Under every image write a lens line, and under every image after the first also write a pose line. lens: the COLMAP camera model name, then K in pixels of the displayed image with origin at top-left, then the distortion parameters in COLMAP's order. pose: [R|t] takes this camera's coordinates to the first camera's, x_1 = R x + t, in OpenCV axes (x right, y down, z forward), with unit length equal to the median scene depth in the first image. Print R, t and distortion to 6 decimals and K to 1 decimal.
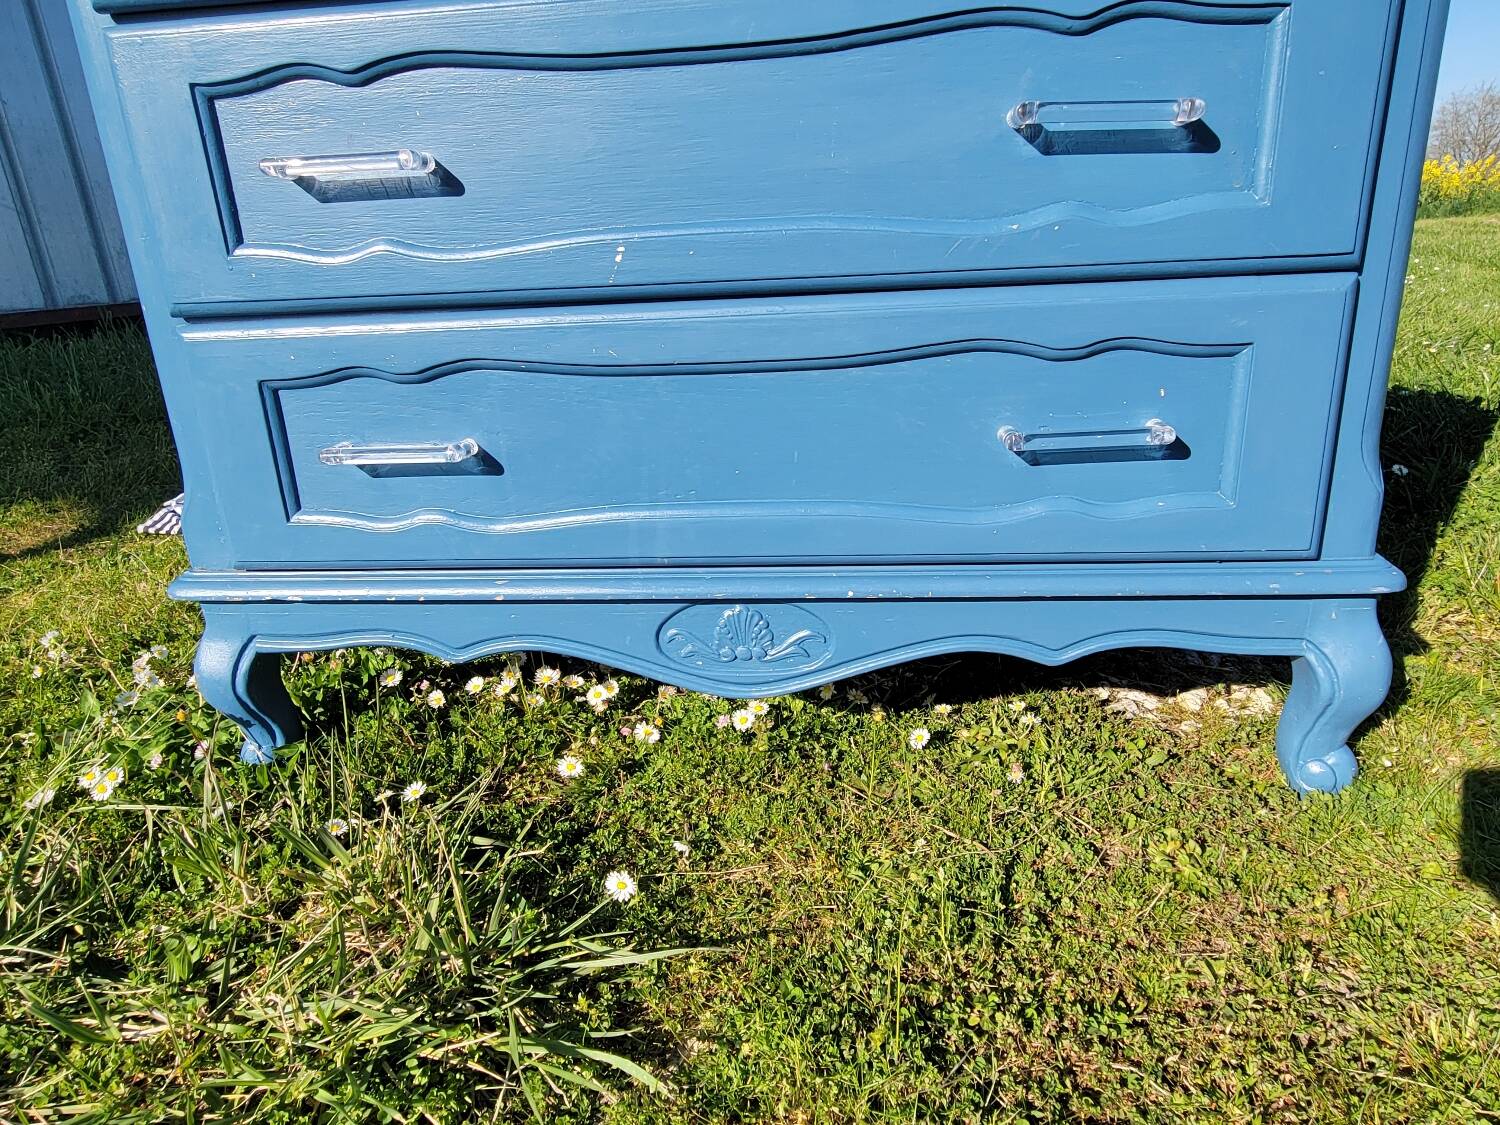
lens RADIAL K [[904.5, 0, 750.0], [0, 904.5, 562.5], [0, 0, 1]] dist [0.002511, -0.002571]
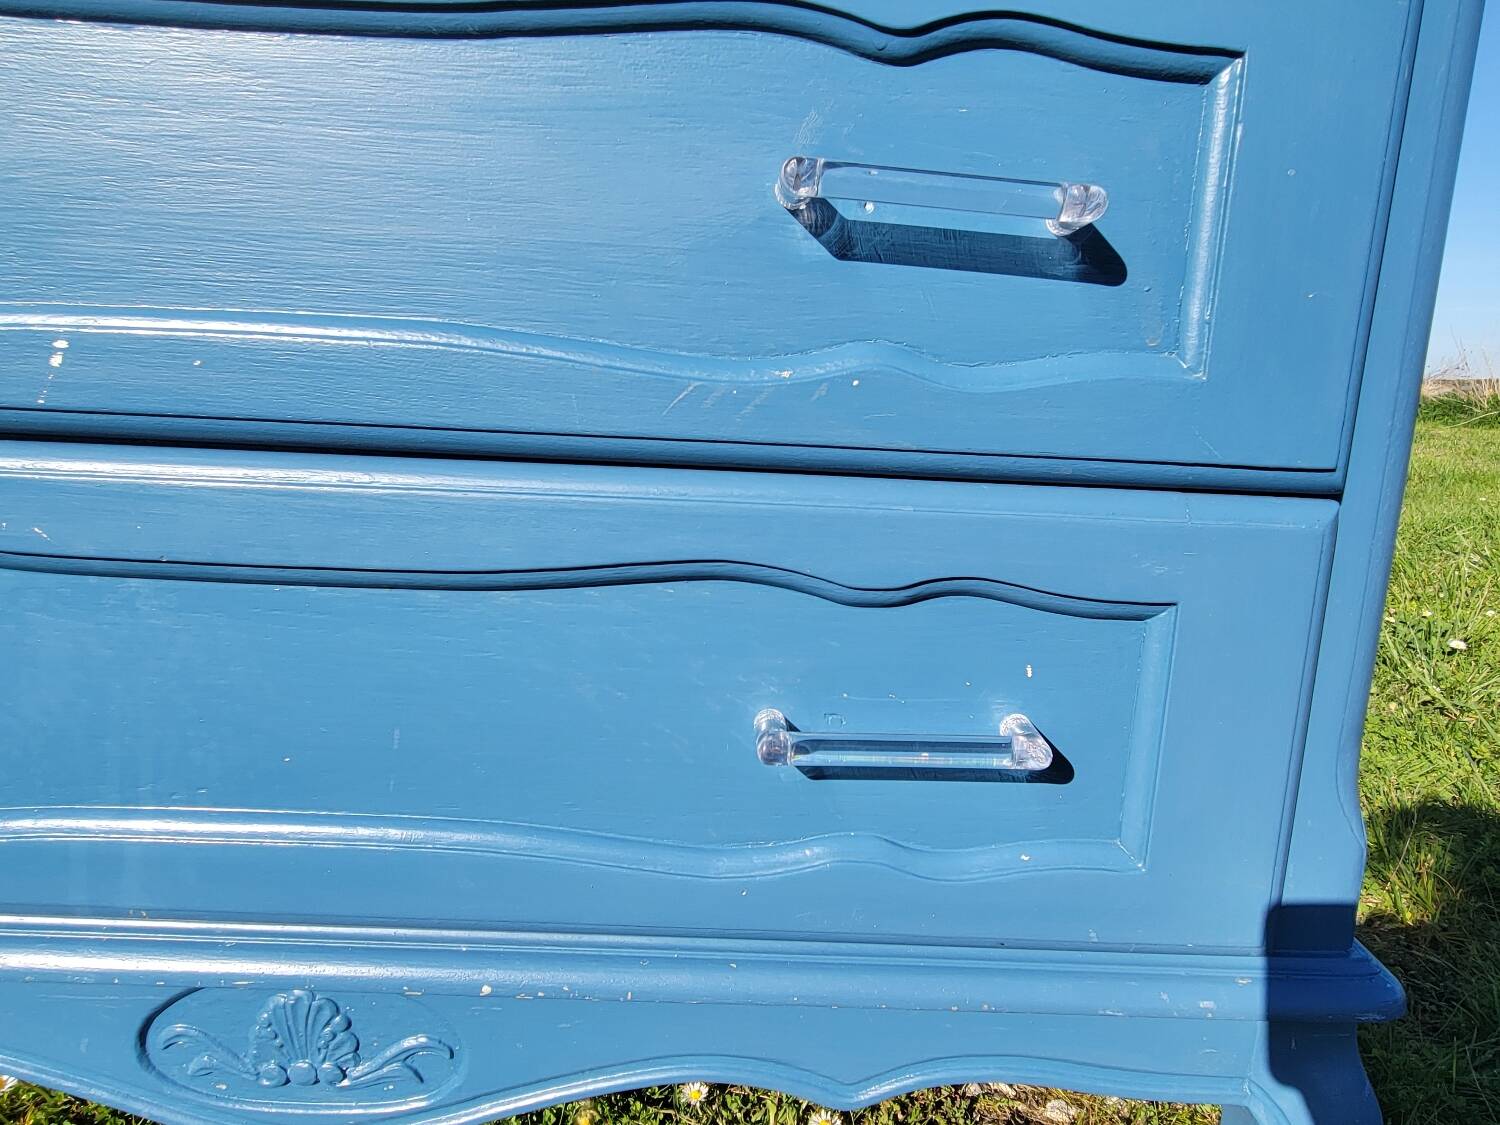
lens RADIAL K [[1082.6, 0, 706.7], [0, 1082.6, 604.9], [0, 0, 1]] dist [-0.003534, -0.000800]
pose [[0.988976, 0.066384, 0.132365, 0.166806], [-0.049358, 0.990546, -0.127997, -0.141201], [-0.139611, 0.120053, 0.982902, 0.364115]]
